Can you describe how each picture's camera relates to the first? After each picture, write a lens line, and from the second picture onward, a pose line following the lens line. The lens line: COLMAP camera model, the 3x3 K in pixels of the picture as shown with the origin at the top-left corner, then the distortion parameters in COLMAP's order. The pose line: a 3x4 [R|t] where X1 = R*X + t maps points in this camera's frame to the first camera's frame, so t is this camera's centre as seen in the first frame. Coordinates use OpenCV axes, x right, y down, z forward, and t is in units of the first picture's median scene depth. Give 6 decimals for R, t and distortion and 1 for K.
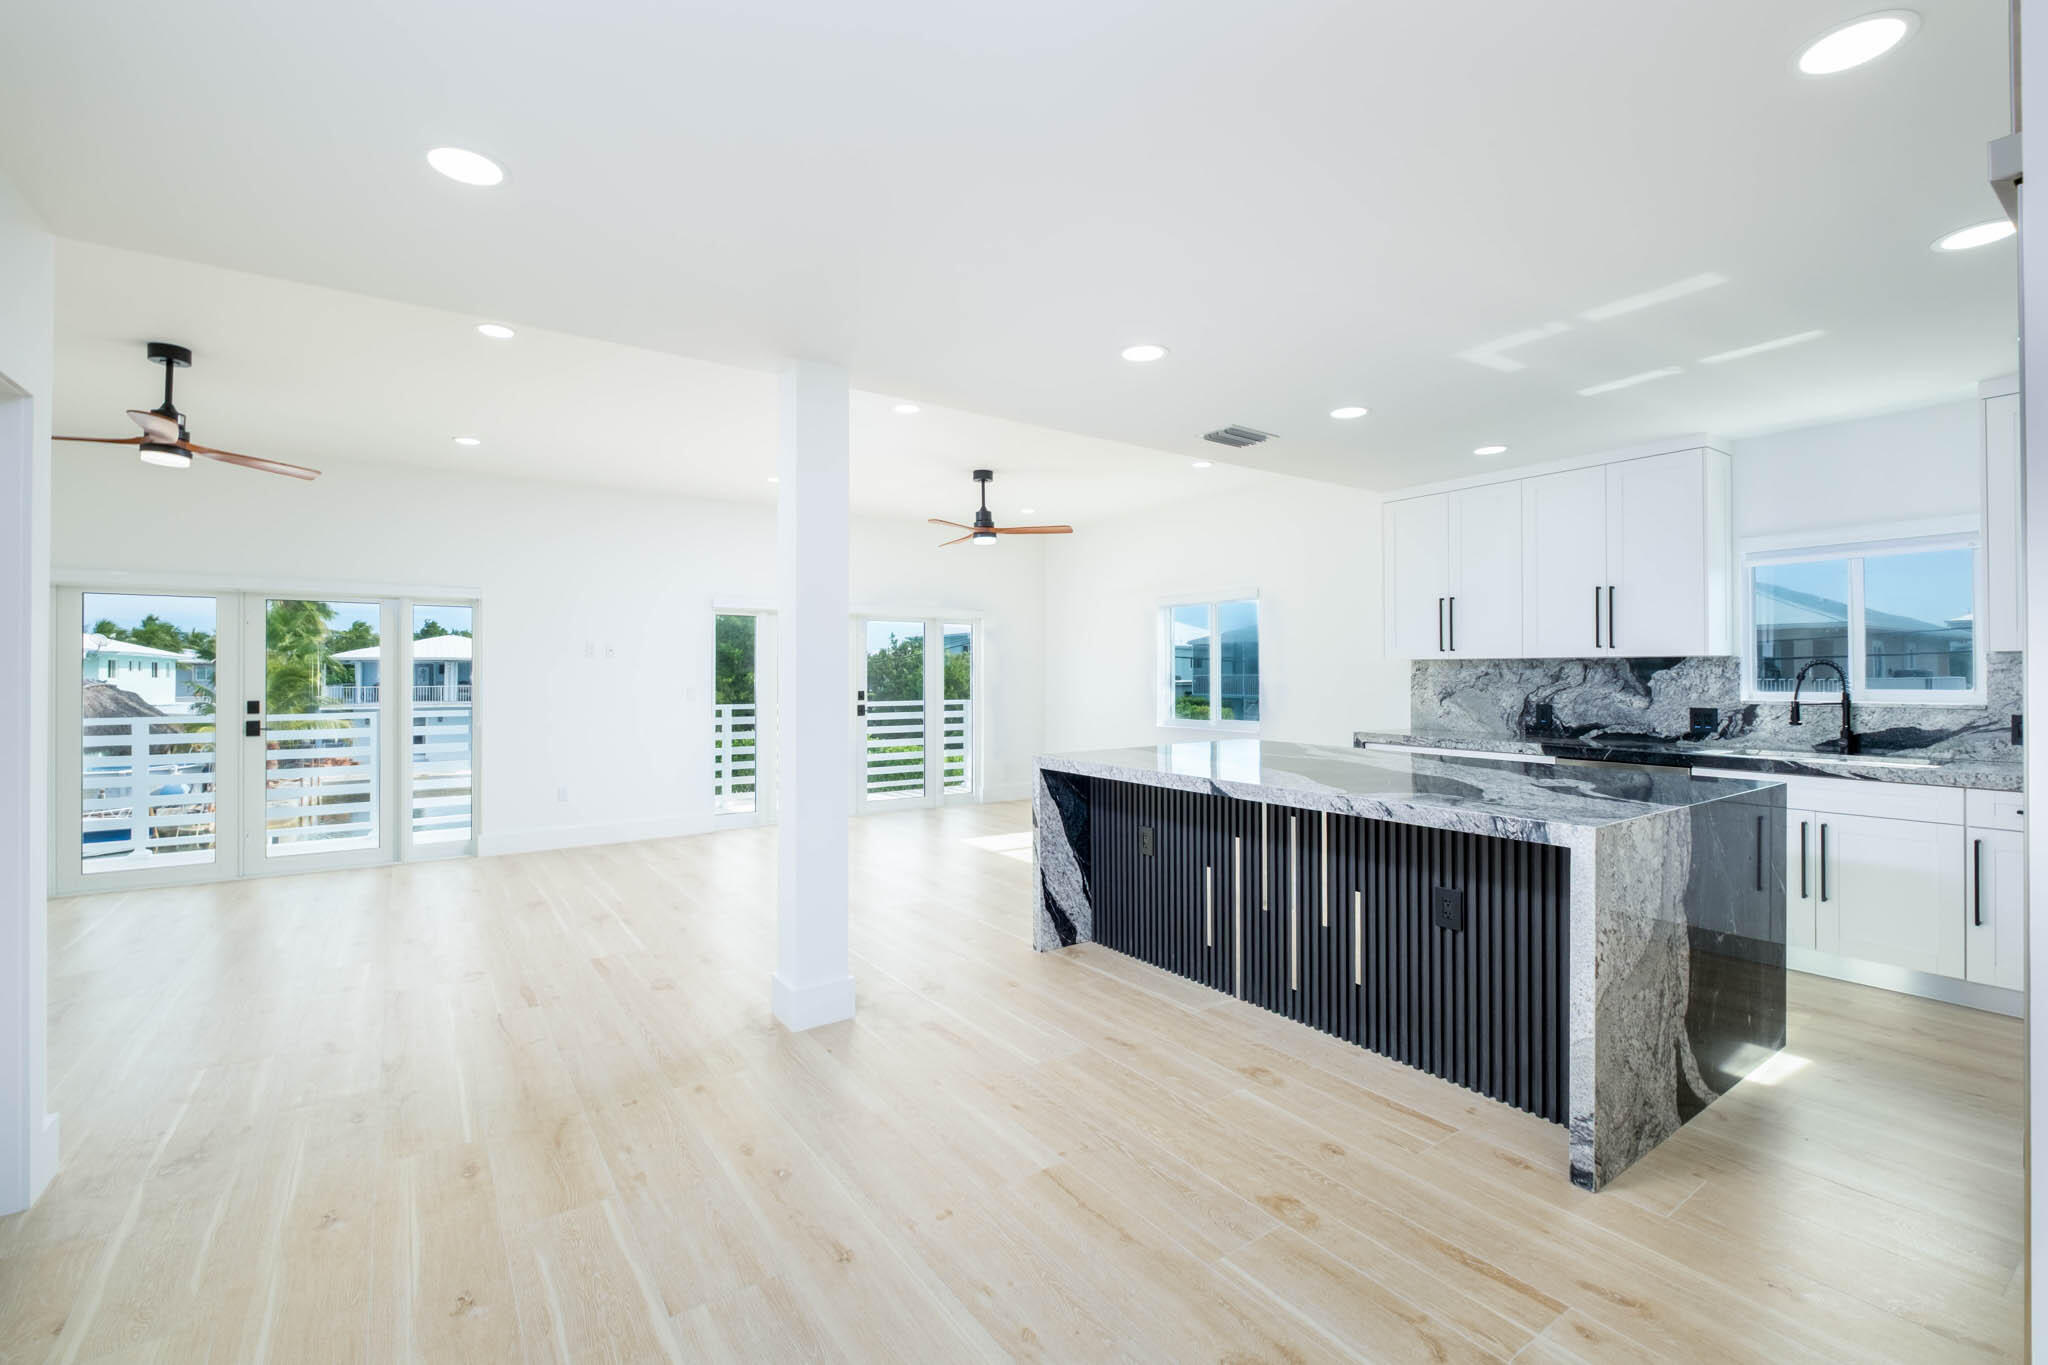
lens RADIAL K [[882.2, 0, 1015.2], [0, 882.2, 673.9], [0, 0, 1]] dist [0.000945, -0.000775]
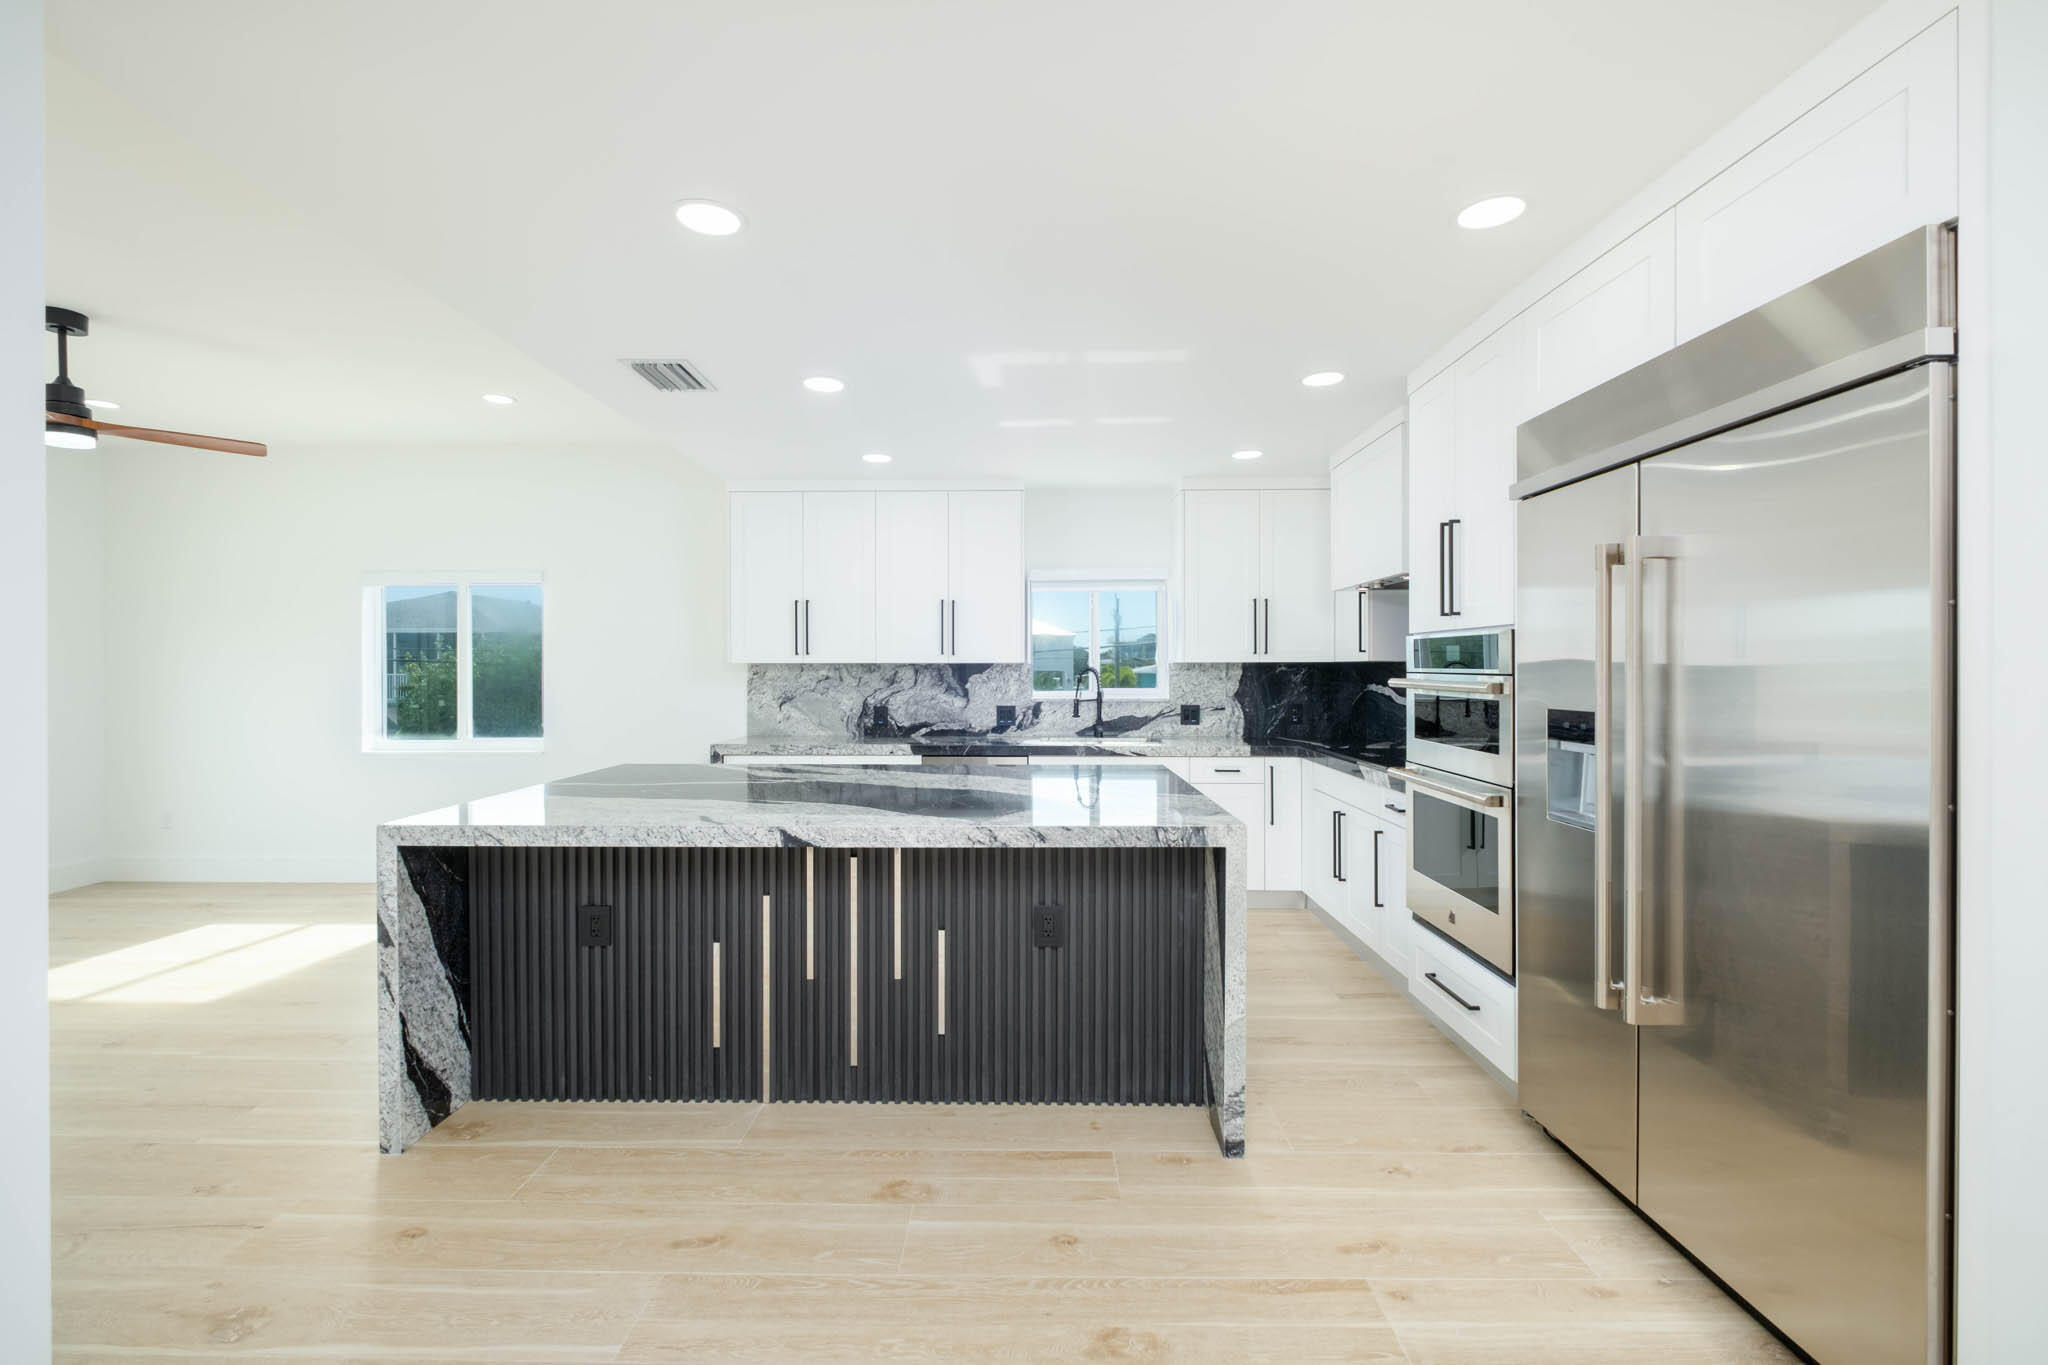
lens RADIAL K [[882.2, 0, 1015.2], [0, 882.2, 673.9], [0, 0, 1]] dist [0.000945, -0.000775]
pose [[0.580889, -0.004380, 0.813971, -0.208536], [0.002096, 0.999990, 0.003885, -0.010144], [-0.813980, -0.000550, 0.580892, 0.307499]]
